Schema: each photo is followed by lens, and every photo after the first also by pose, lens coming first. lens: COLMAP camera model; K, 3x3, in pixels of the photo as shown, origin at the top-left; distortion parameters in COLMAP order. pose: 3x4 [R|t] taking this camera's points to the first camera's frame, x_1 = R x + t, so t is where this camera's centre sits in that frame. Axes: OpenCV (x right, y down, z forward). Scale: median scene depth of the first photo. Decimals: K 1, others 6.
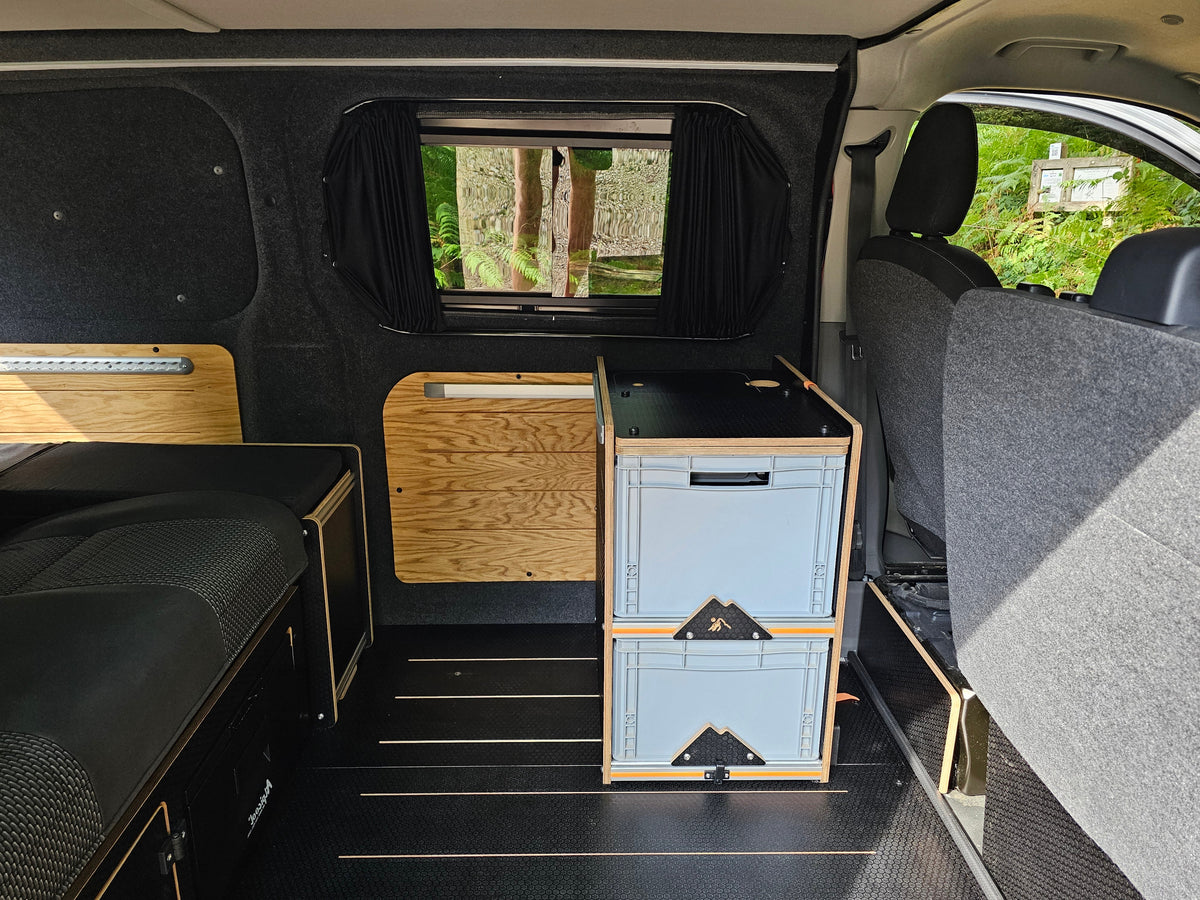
lens RADIAL K [[835.1, 0, 596.3], [0, 835.1, 443.6], [0, 0, 1]] dist [0.090431, -0.105718]
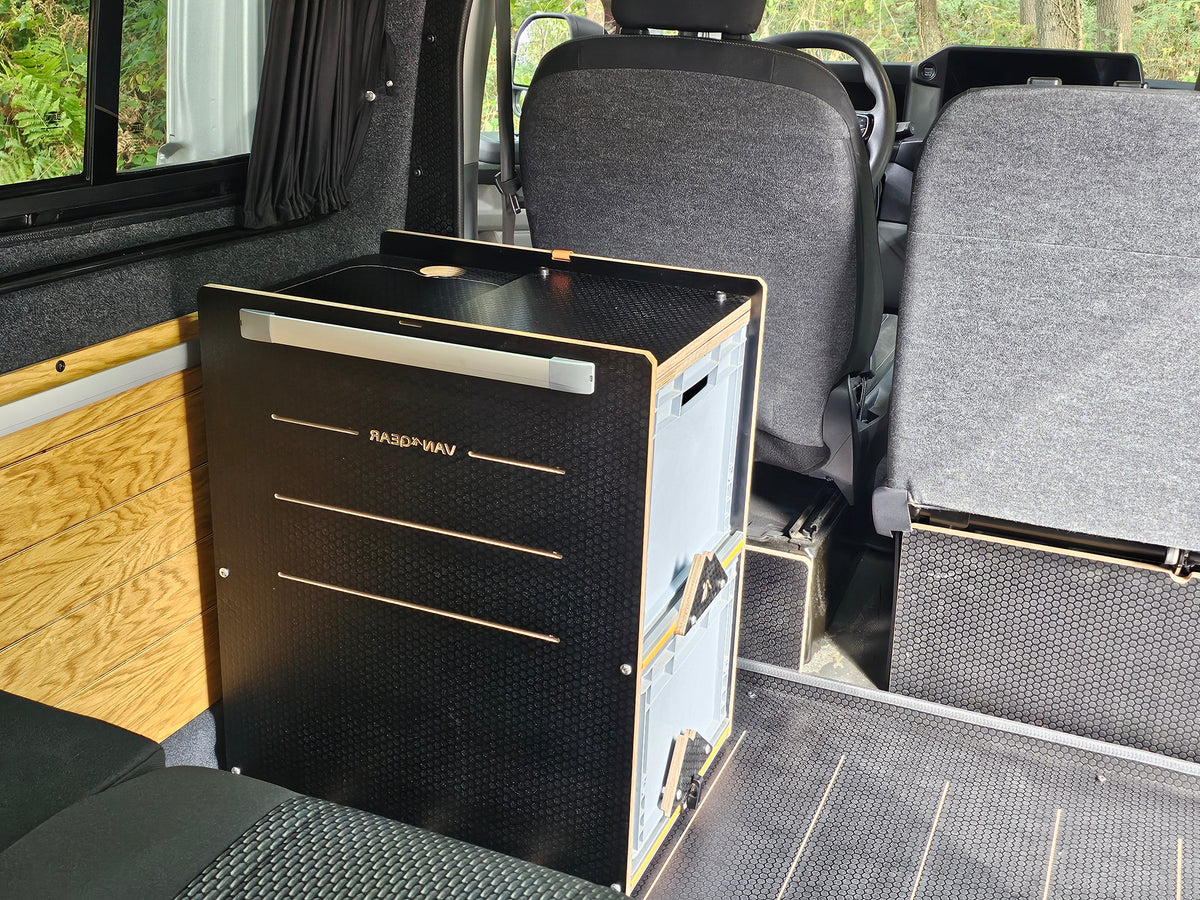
lens RADIAL K [[1324.4, 0, 598.9], [0, 1324.4, 438.9], [0, 0, 1]] dist [0.119077, -0.213603]
pose [[0.414988, -0.299468, 0.859130, -0.657361], [0.241046, 0.946724, 0.213568, -0.136822], [-0.877315, 0.118462, 0.465064, 0.421331]]
